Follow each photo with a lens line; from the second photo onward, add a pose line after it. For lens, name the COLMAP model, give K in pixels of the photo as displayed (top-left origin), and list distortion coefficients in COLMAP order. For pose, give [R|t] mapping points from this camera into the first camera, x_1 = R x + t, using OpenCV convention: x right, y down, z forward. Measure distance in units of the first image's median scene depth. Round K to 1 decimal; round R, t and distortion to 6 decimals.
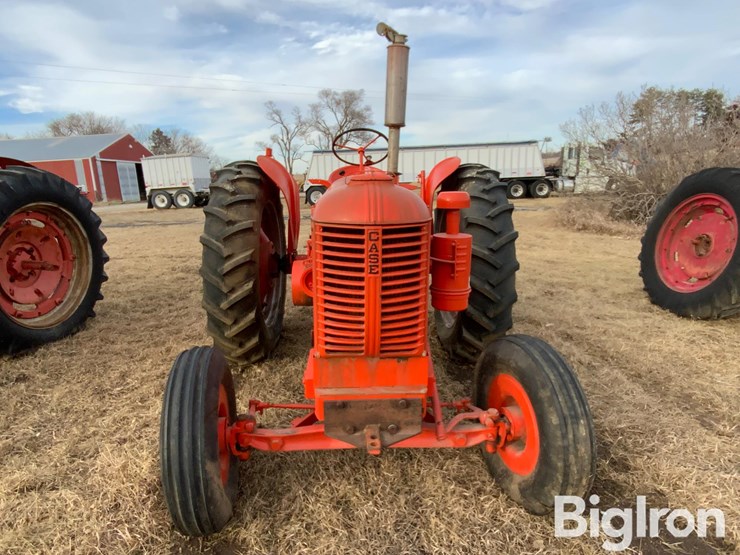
lens RADIAL K [[421.2, 0, 372.3], [0, 421.2, 278.1], [0, 0, 1]] dist [0.006742, -0.007669]
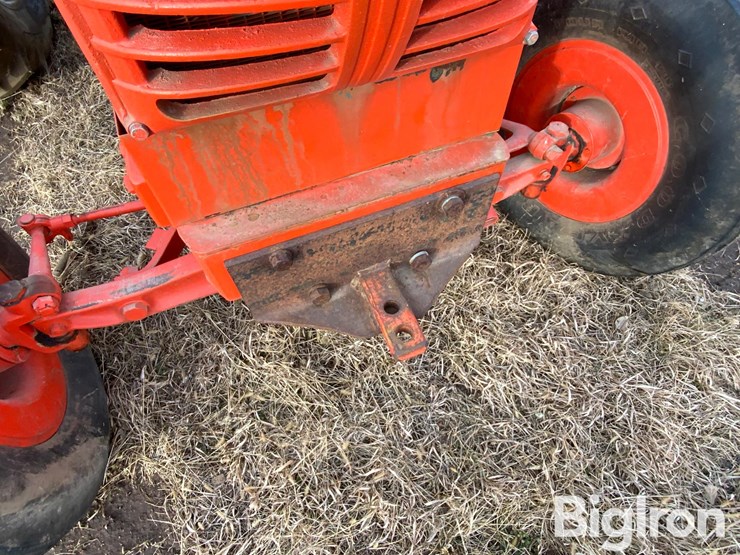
lens RADIAL K [[421.2, 0, 372.3], [0, 421.2, 278.1], [0, 0, 1]] dist [0.006742, -0.007669]
pose [[0.941774, -0.285942, 0.176912, -0.060290], [0.085195, 0.711892, 0.697102, 0.078397], [-0.325273, -0.641441, 0.694802, 0.632228]]
